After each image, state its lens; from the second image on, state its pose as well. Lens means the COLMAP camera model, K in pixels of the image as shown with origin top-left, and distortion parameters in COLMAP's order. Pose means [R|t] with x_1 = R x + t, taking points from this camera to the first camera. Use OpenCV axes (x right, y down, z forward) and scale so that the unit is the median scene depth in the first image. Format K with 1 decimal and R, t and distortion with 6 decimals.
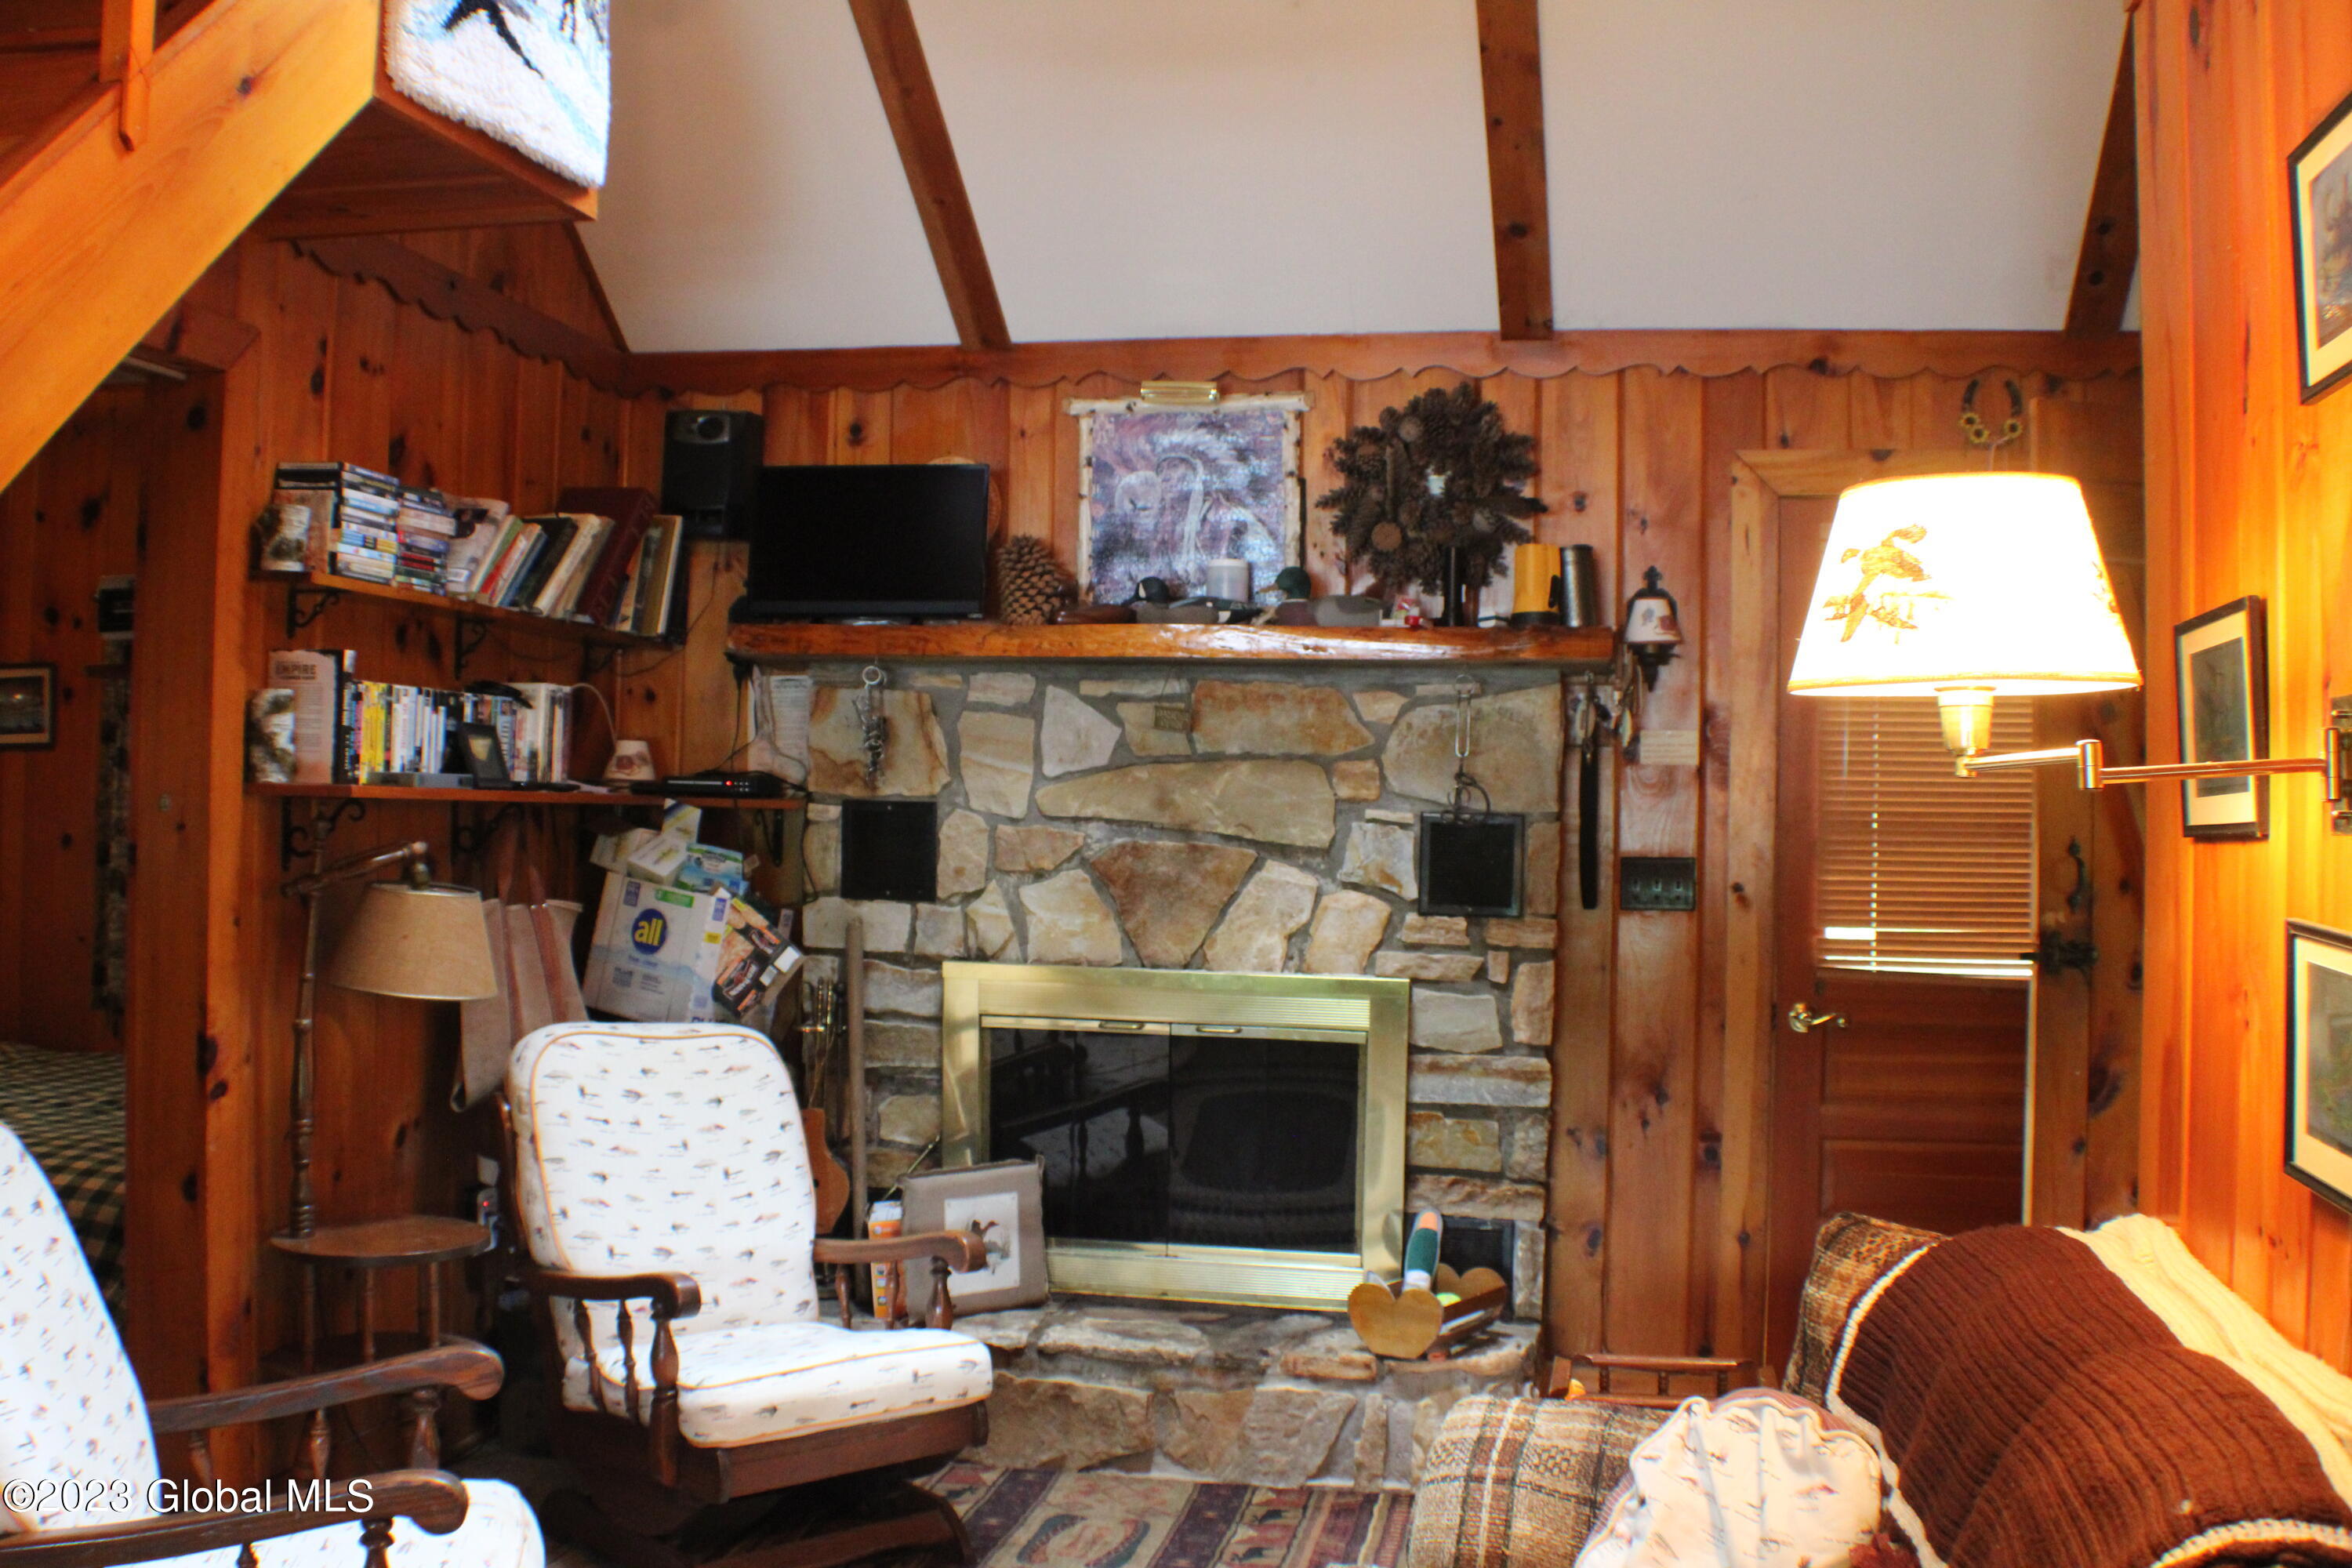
lens RADIAL K [[2294.9, 0, 1157.1], [0, 2294.9, 778.6], [0, 0, 1]] dist [-0.139886, 0.000000]
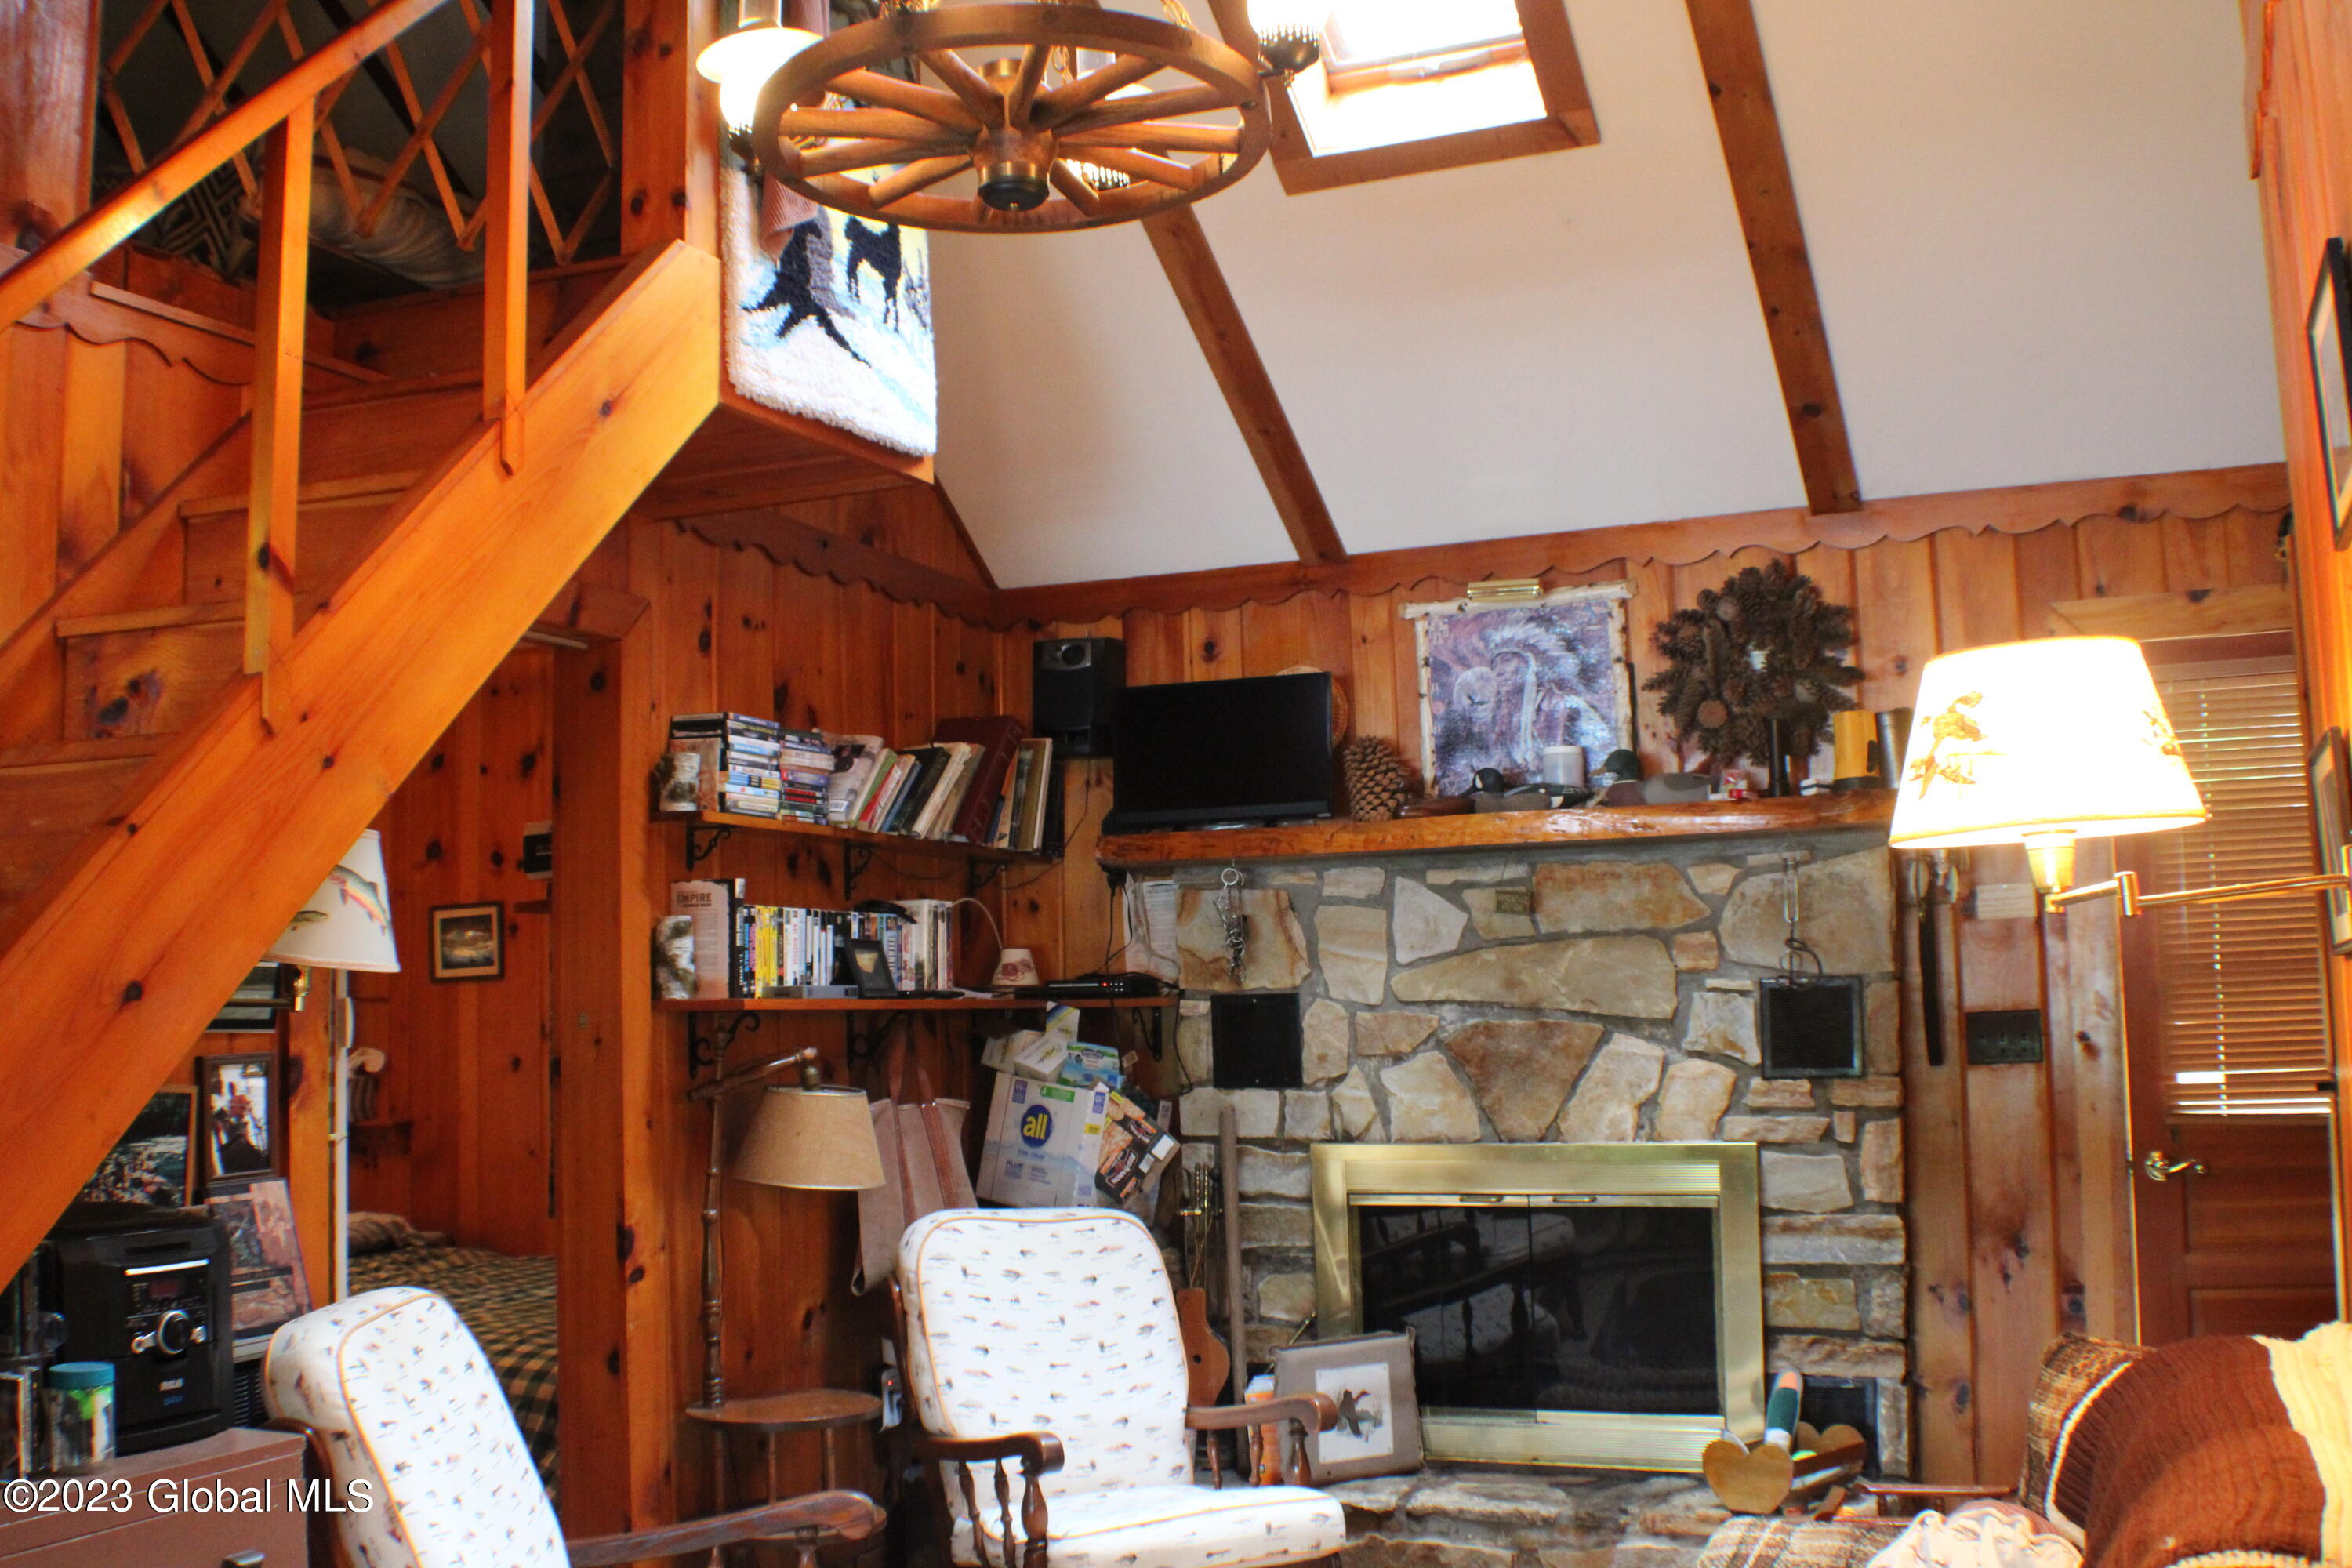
lens RADIAL K [[2453.4, 0, 1183.0], [0, 2453.4, 773.8], [0, 0, 1]] dist [-0.145015, 0.000000]
pose [[0.976848, -0.064179, -0.204083, 0.095692], [0.046788, 0.994938, -0.088931, 0.008373], [0.208758, 0.077323, 0.974906, -0.126908]]
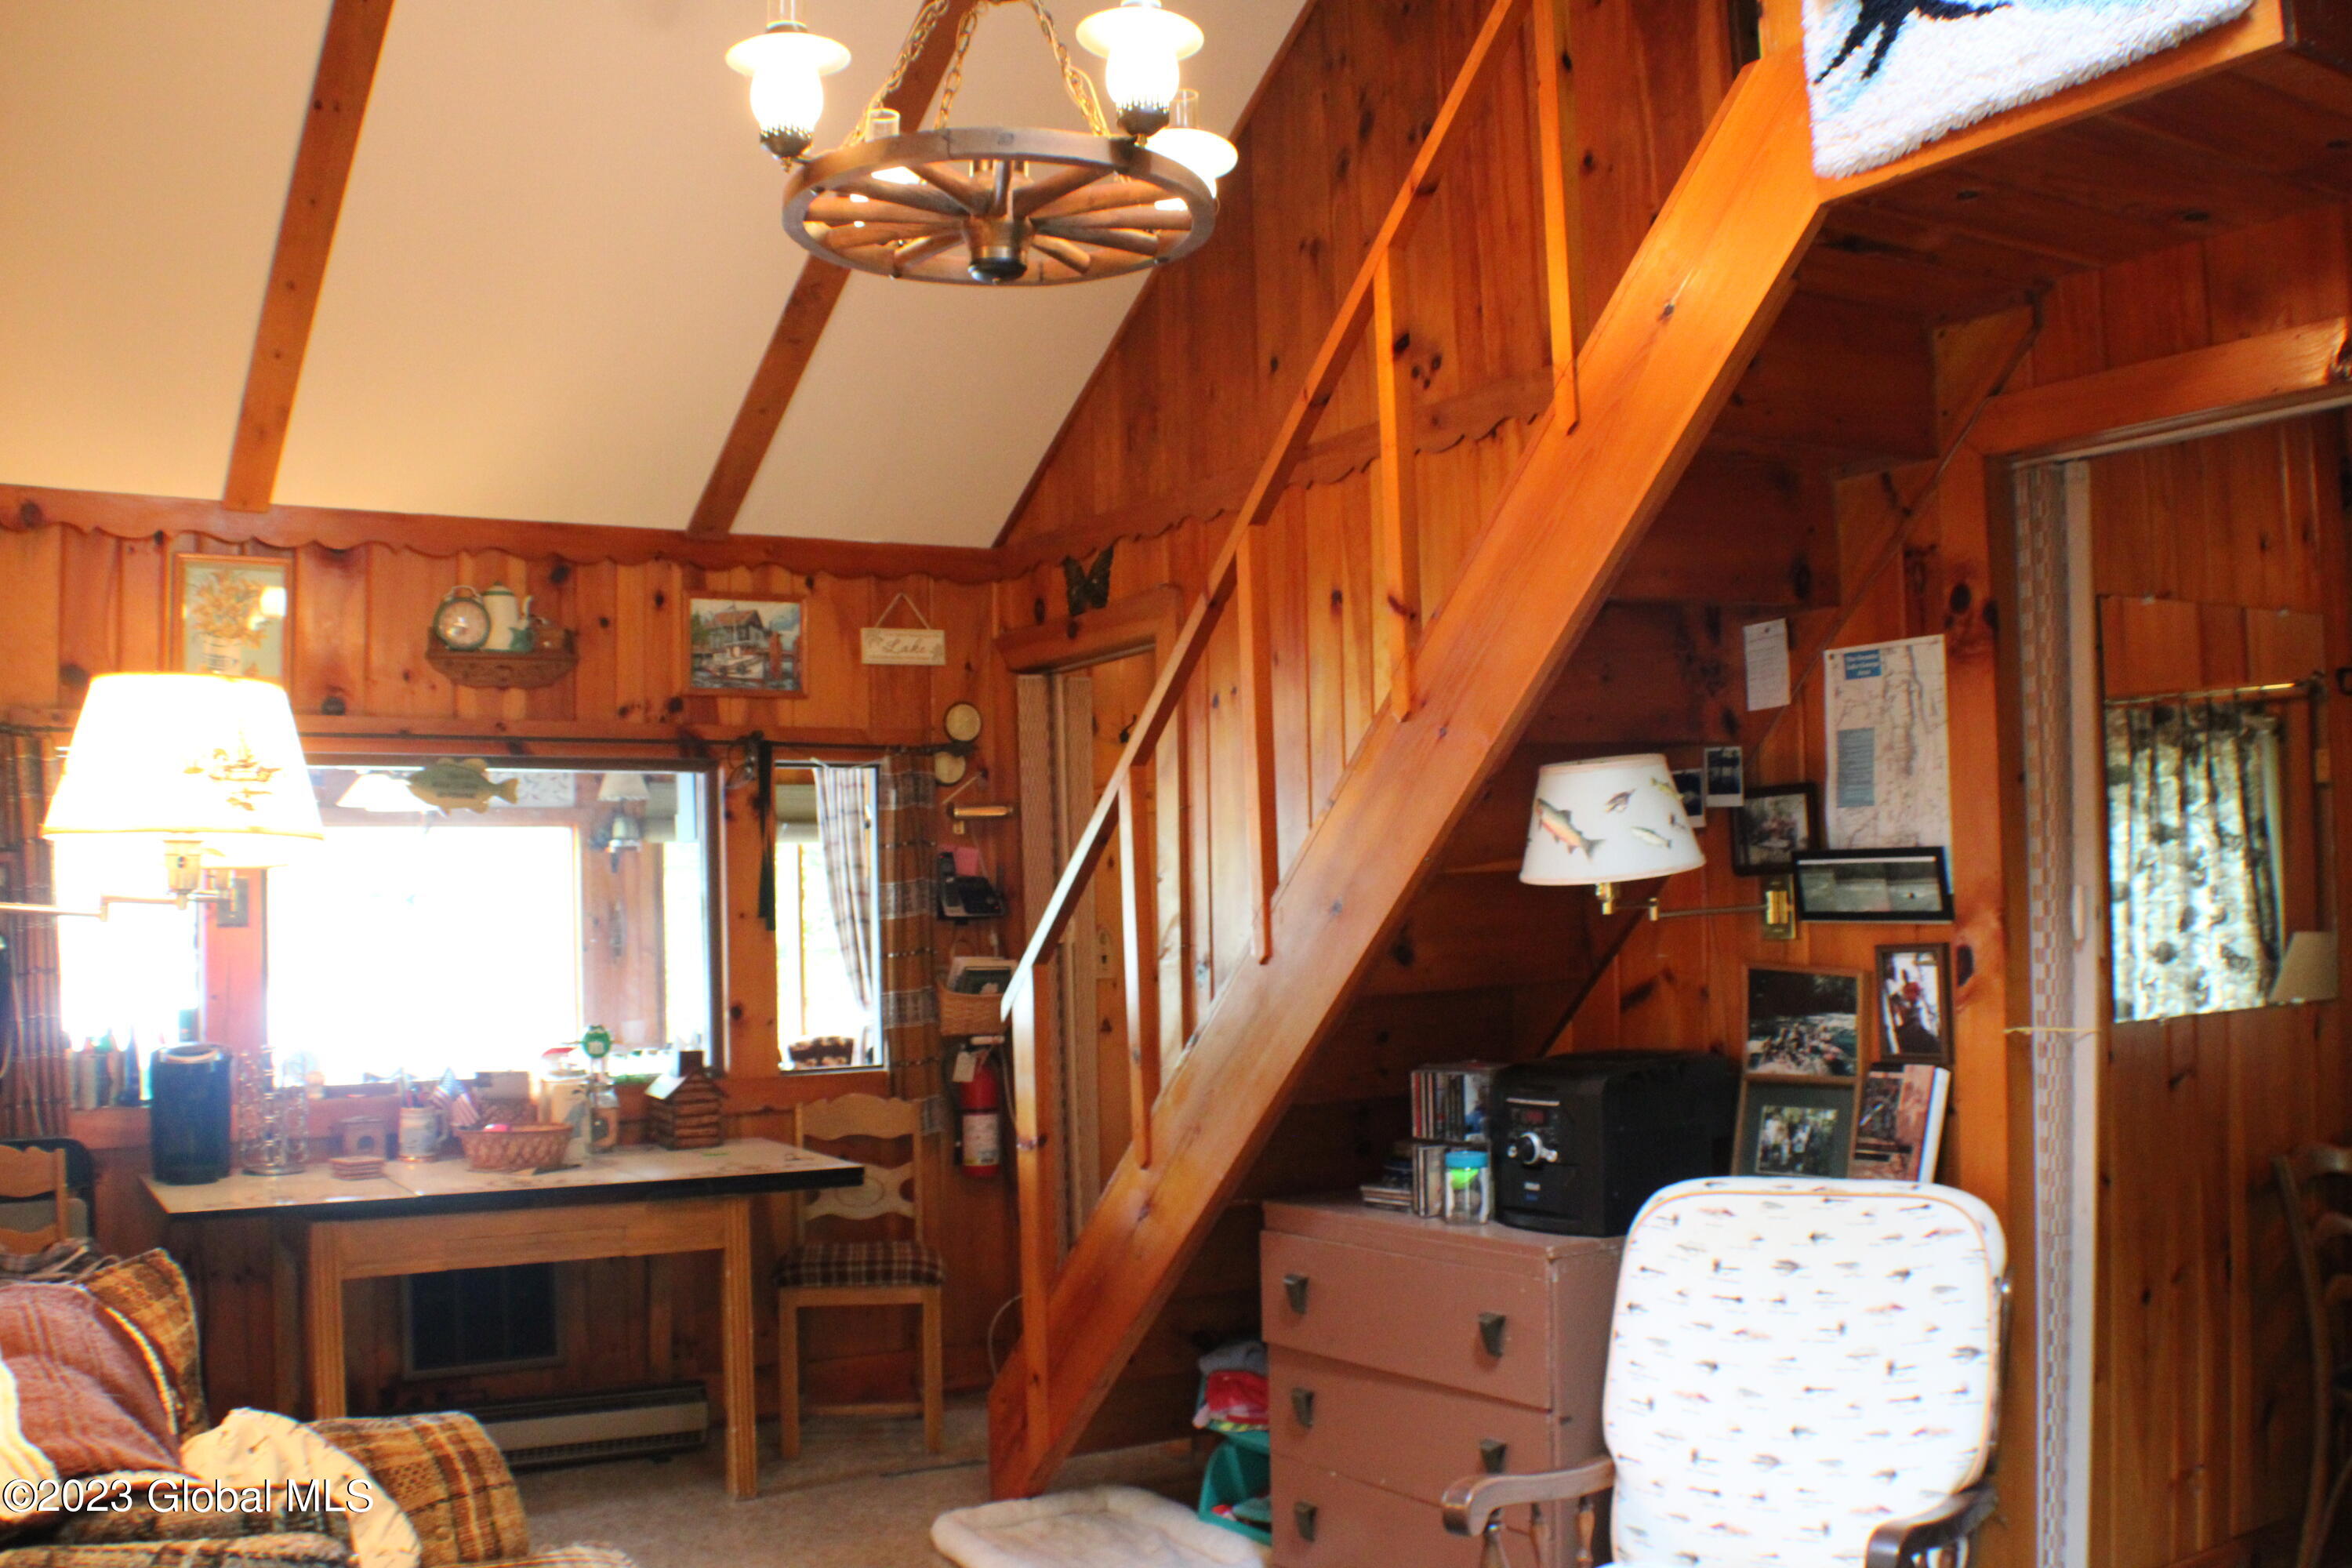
lens RADIAL K [[2294.9, 0, 1171.9], [0, 2294.9, 792.4], [0, 0, 1]] dist [-0.139886, 0.000000]
pose [[-0.759147, -0.032543, -0.650105, 0.382331], [0.015419, 0.997570, -0.067942, 0.013080], [0.650737, -0.061602, -0.756800, 1.190670]]
